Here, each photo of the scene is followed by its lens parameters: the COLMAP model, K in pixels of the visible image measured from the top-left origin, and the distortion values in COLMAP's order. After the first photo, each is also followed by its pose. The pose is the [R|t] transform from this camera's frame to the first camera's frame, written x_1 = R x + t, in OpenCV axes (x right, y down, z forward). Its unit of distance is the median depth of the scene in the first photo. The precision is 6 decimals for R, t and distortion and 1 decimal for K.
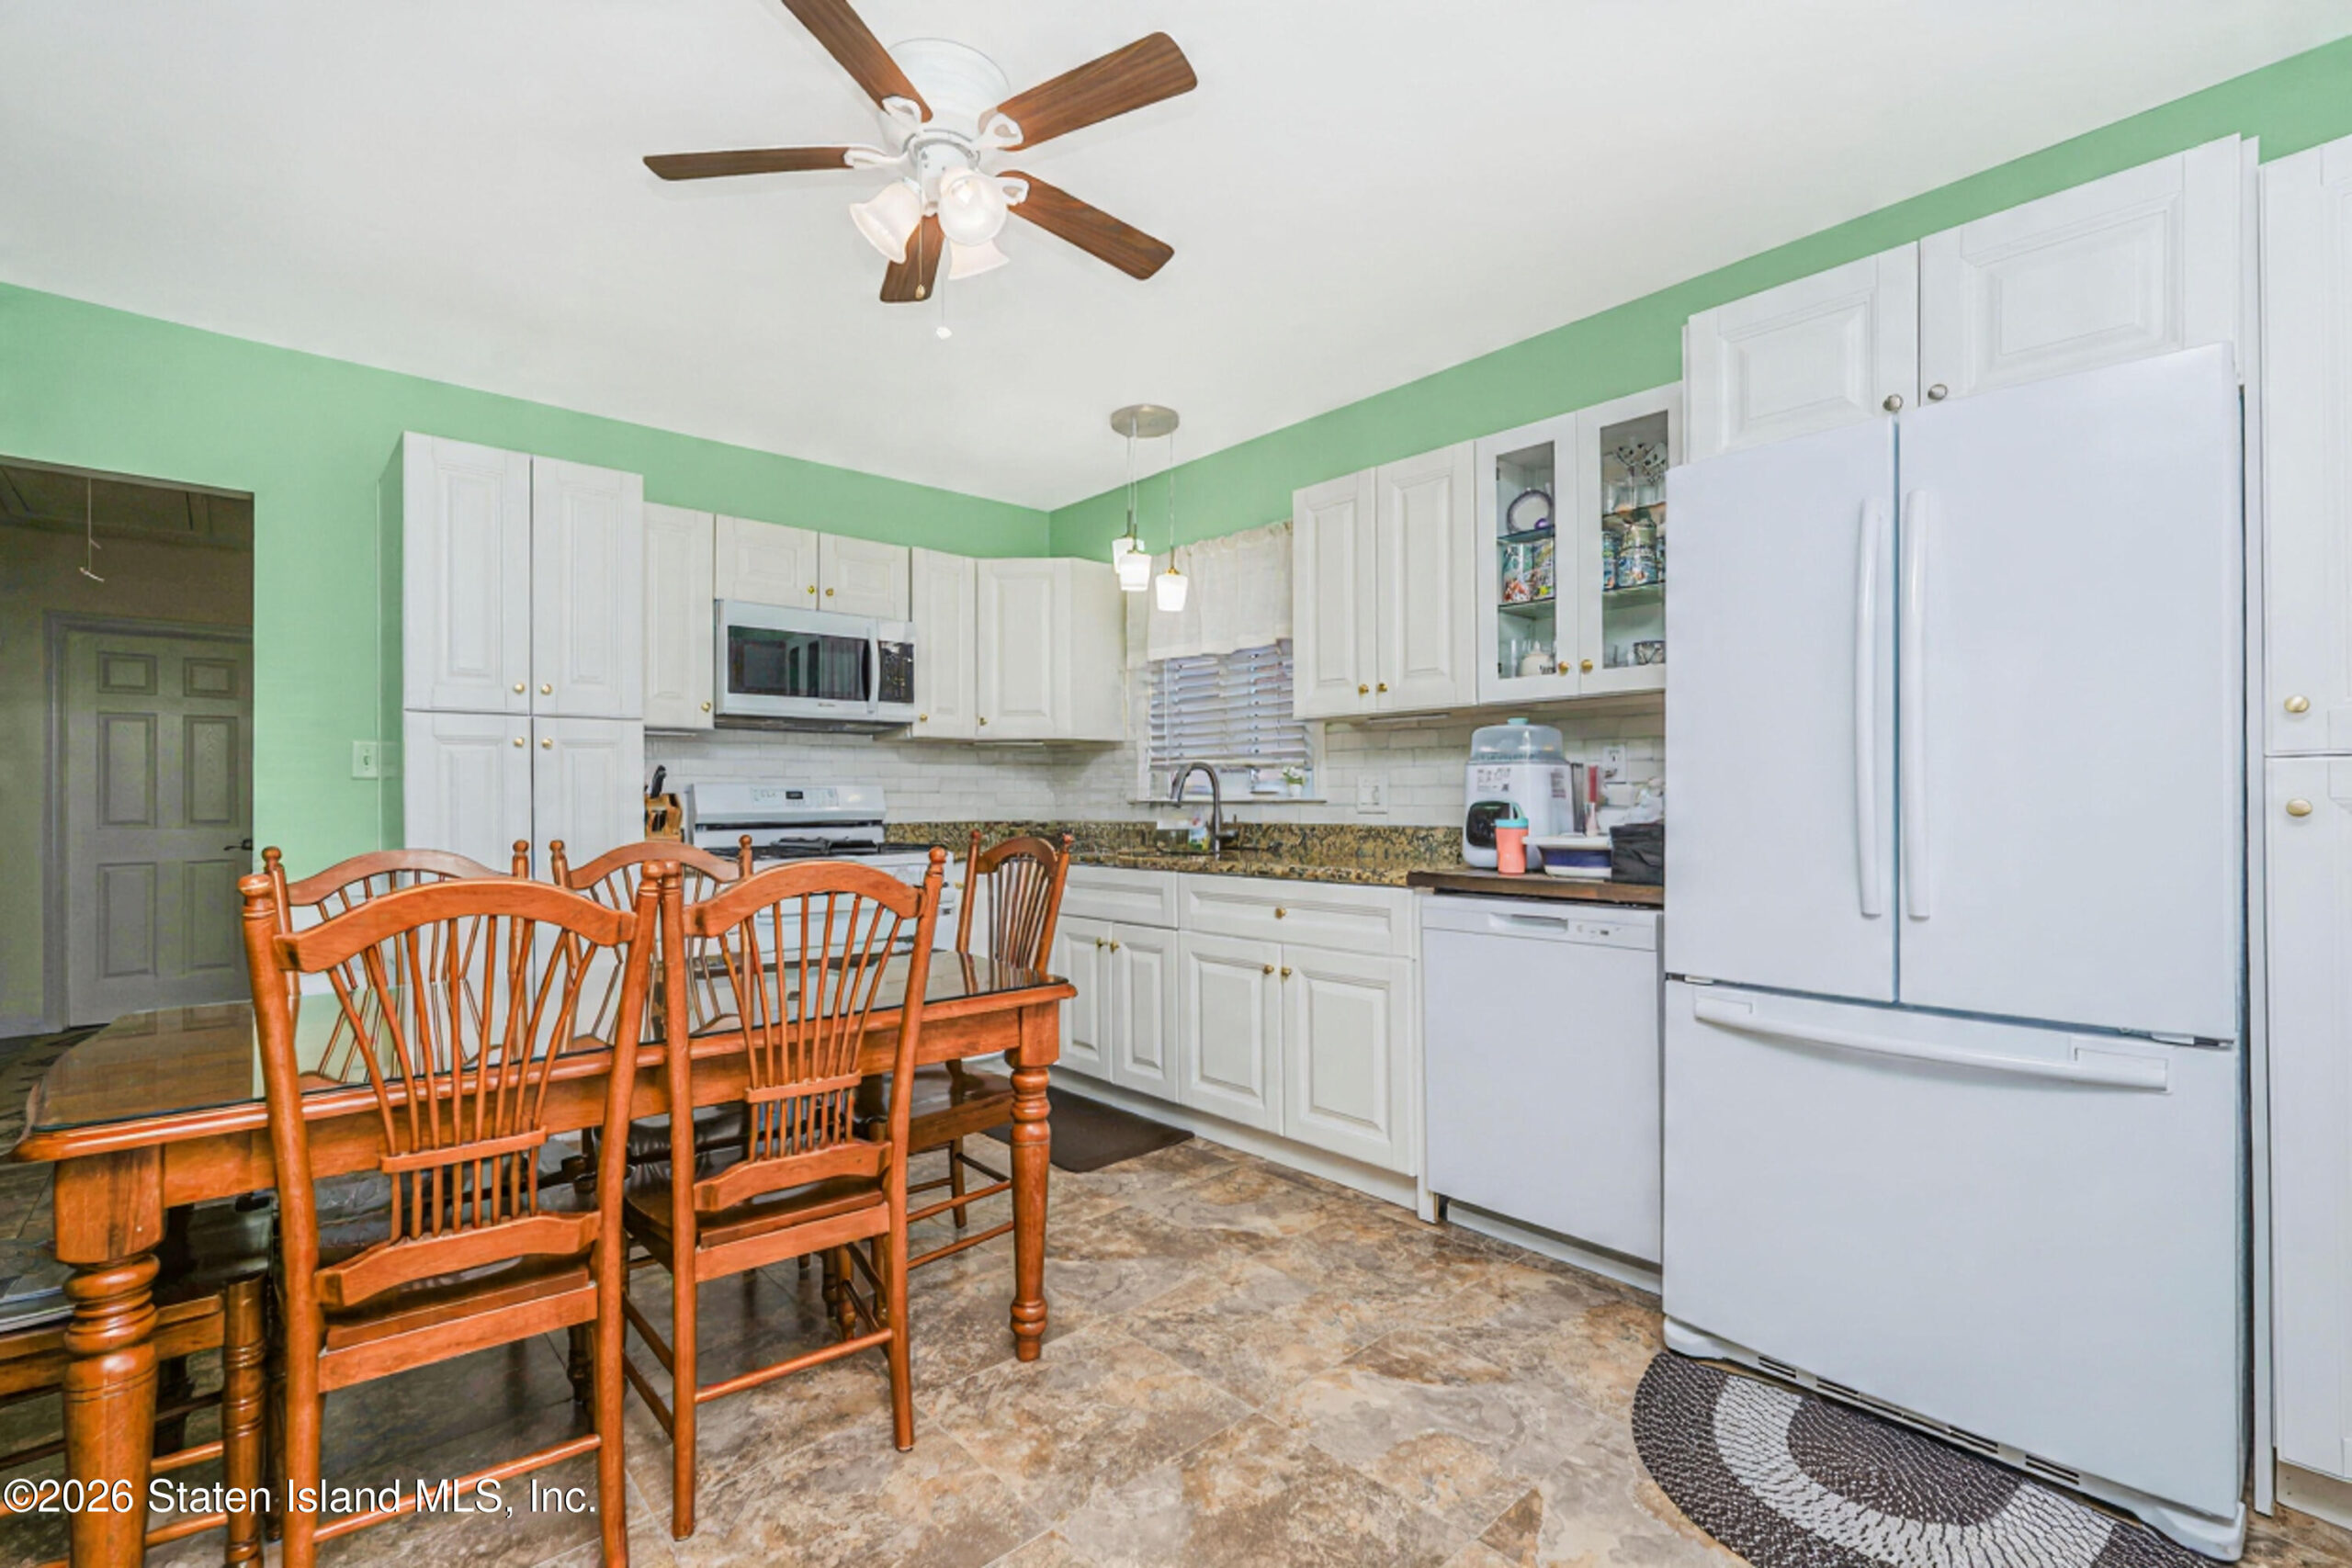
lens RADIAL K [[1041.6, 0, 1178.7], [0, 1041.6, 793.5], [0, 0, 1]] dist [0.011695, 0.000616]
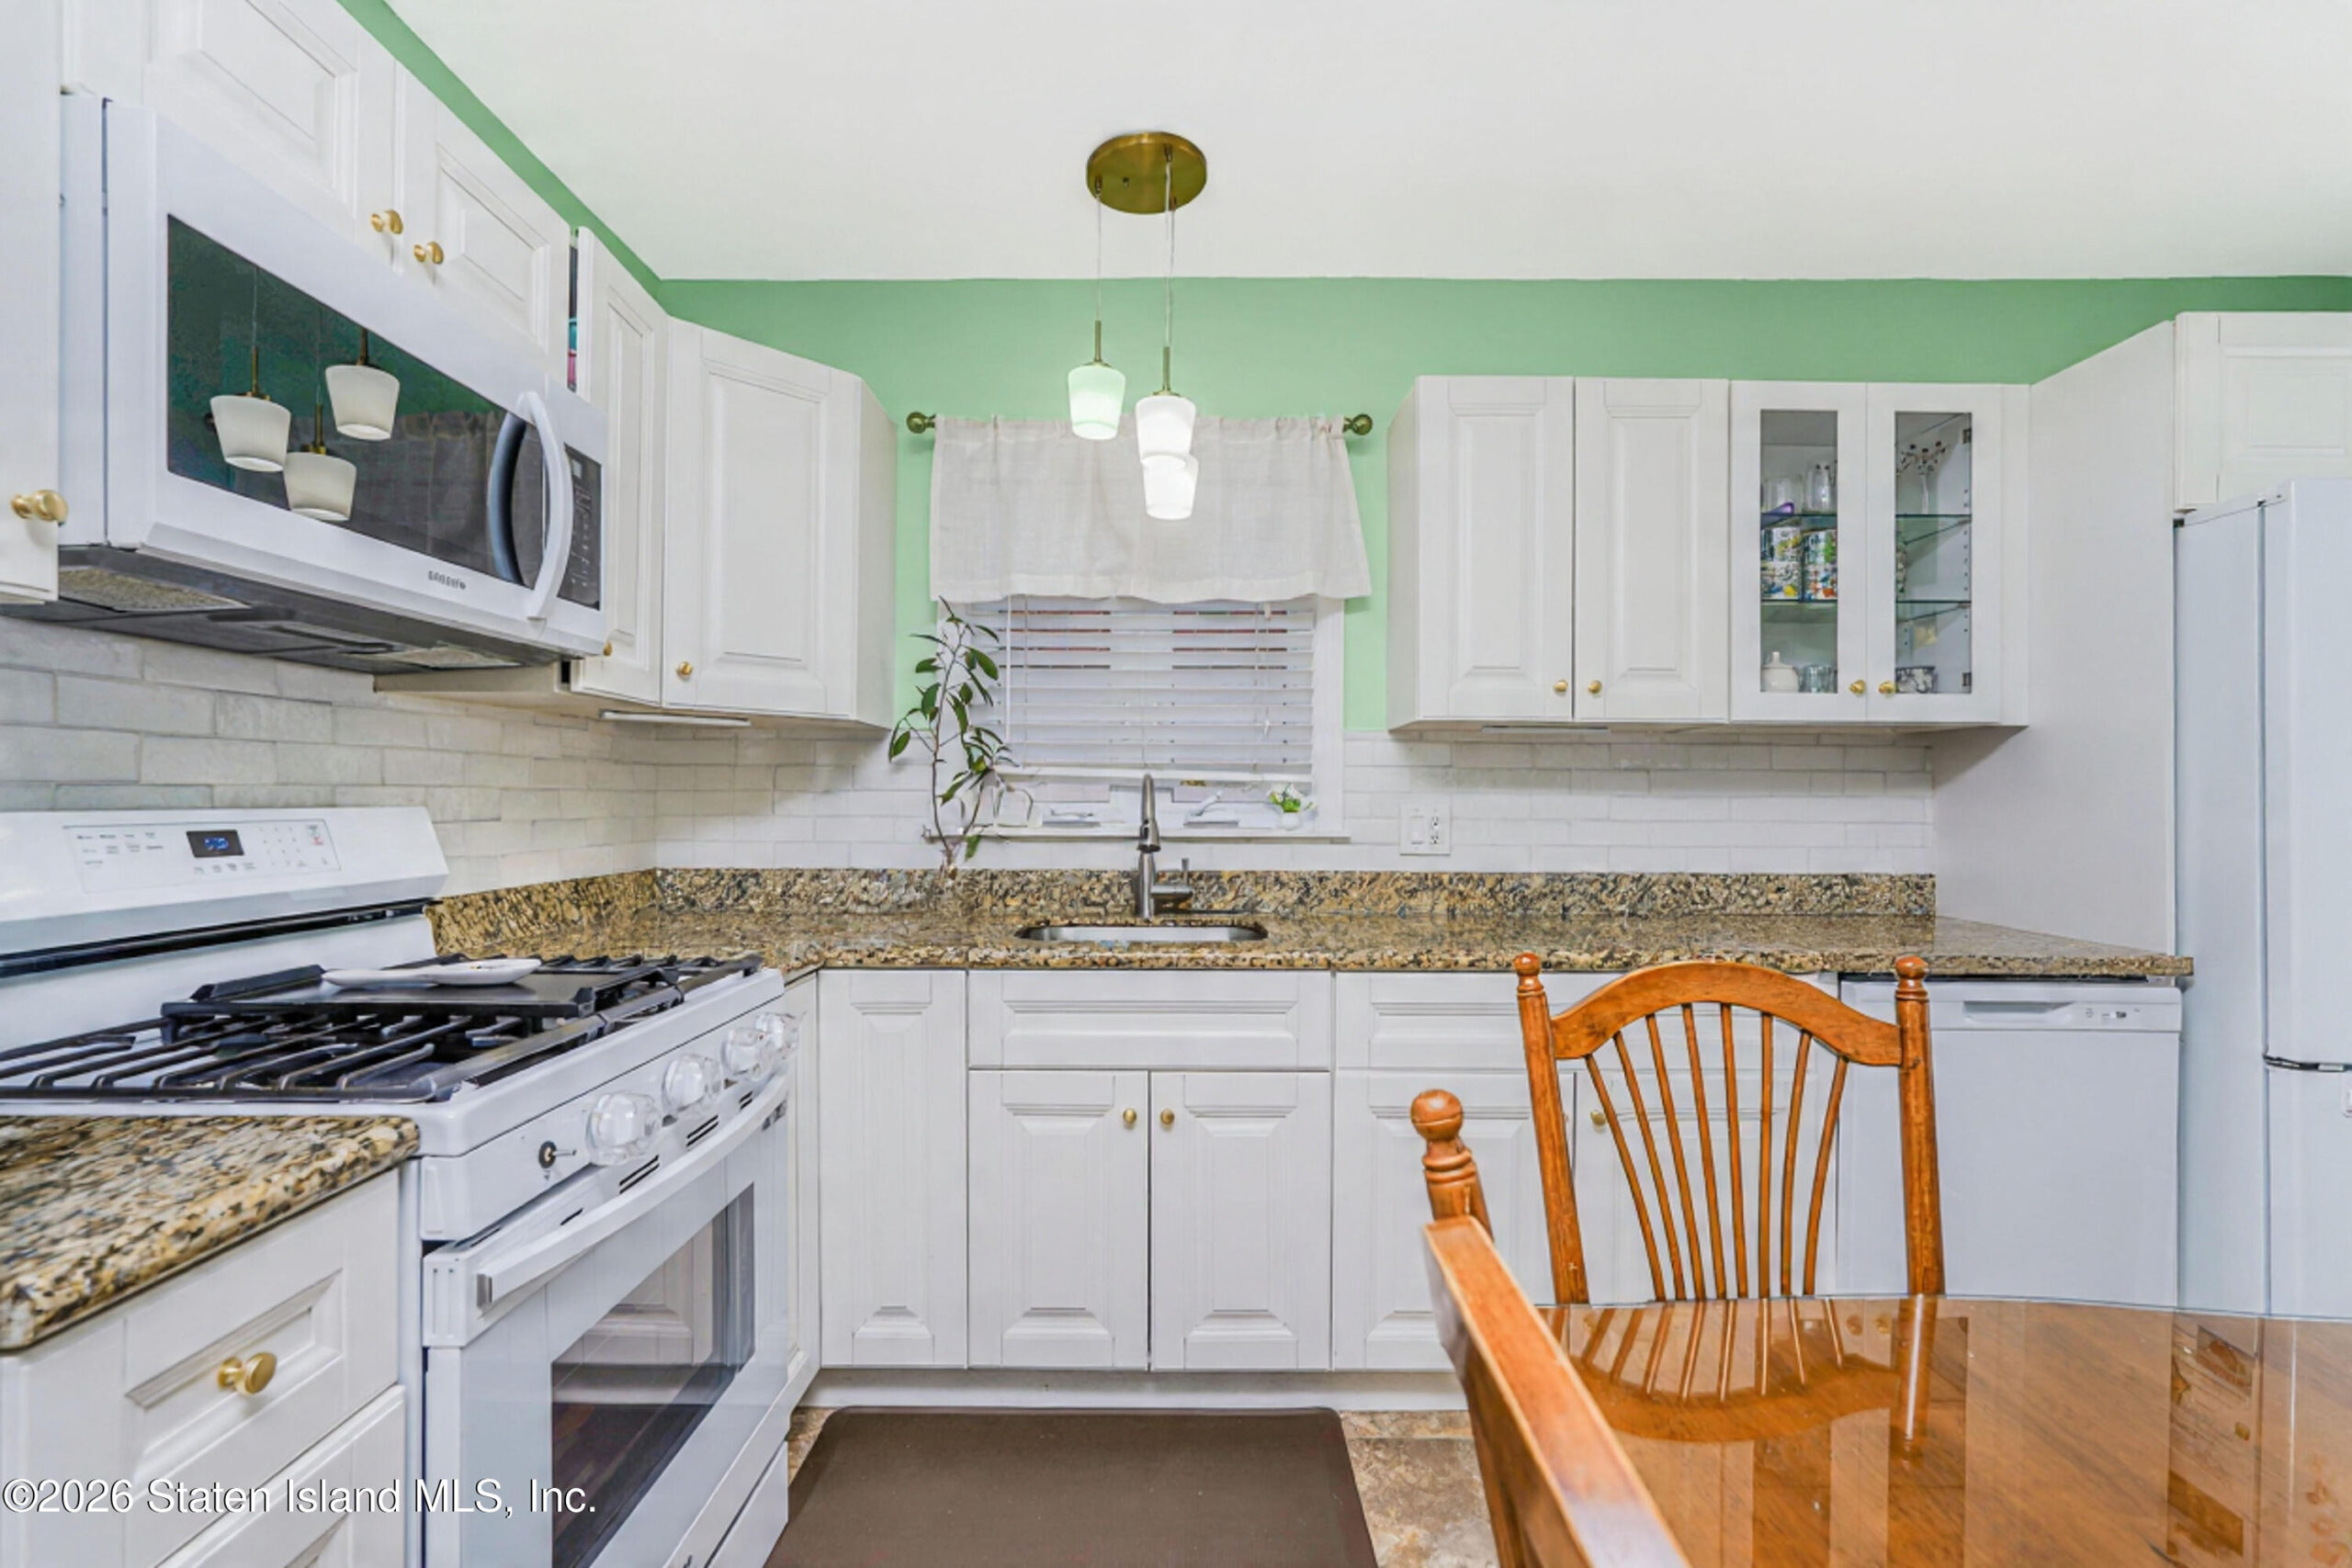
lens RADIAL K [[1041.6, 0, 1175.3], [0, 1041.6, 796.0], [0, 0, 1]] dist [0.011695, 0.000616]
pose [[0.672192, 0.006442, 0.740349, -0.491407], [-0.013879, 0.999896, 0.003901, -0.024013], [-0.740247, -0.012897, 0.672212, 0.673111]]
